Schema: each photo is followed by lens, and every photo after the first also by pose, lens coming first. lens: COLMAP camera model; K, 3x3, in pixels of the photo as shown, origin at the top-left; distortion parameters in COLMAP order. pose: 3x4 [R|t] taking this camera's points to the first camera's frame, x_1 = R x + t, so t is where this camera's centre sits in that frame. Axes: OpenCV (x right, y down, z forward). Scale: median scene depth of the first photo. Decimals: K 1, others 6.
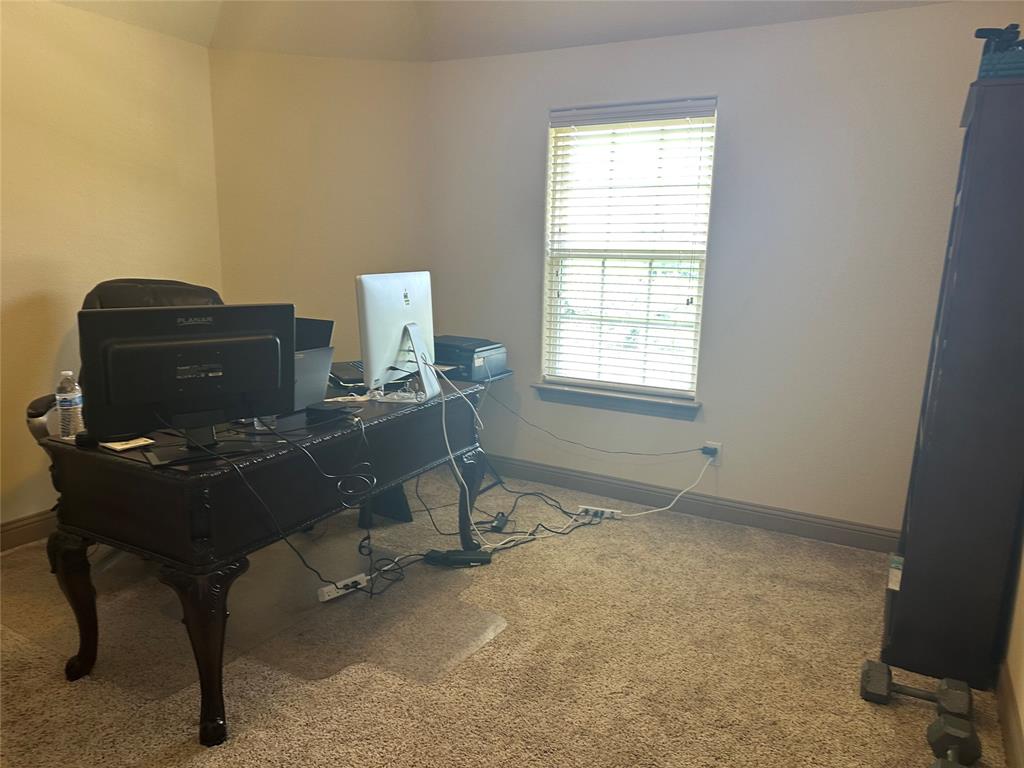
lens RADIAL K [[711.7, 0, 507.8], [0, 711.7, 377.7], [0, 0, 1]] dist [0.125392, -0.194819]
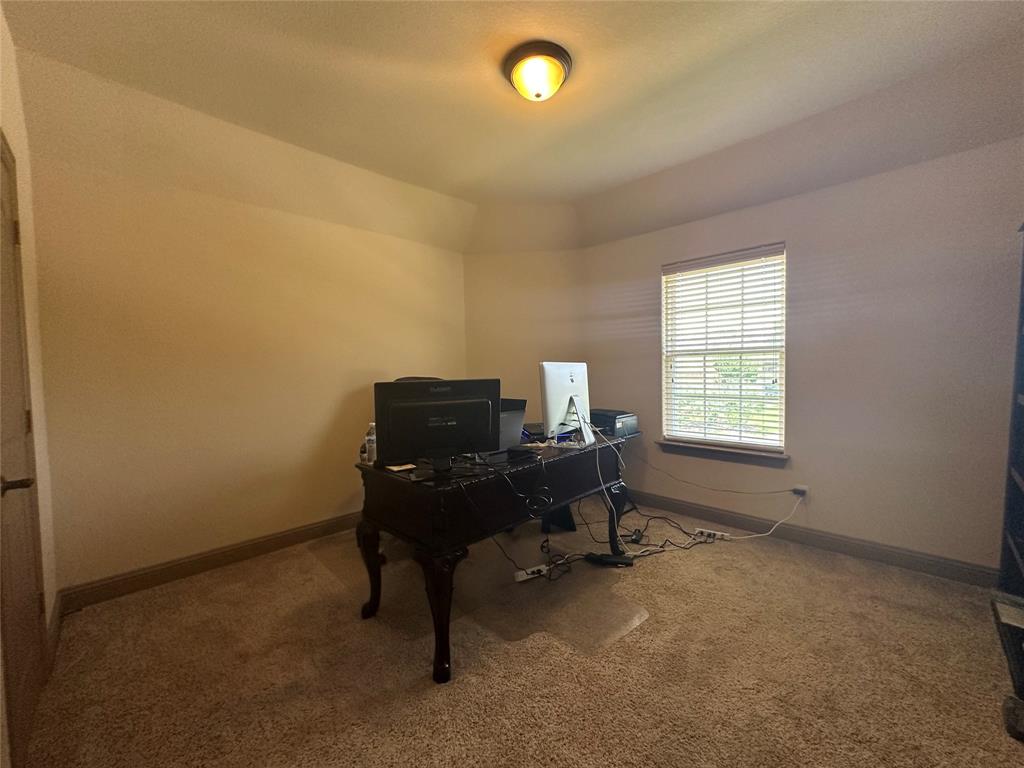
lens RADIAL K [[409.5, 0, 510.4], [0, 409.5, 383.1], [0, 0, 1]] dist [-0.002770, 0.000434]
pose [[0.959990, -0.026826, -0.278748, -0.024454], [-0.014339, 0.989386, -0.144599, 0.026360], [0.279669, 0.142811, 0.949416, 0.136129]]
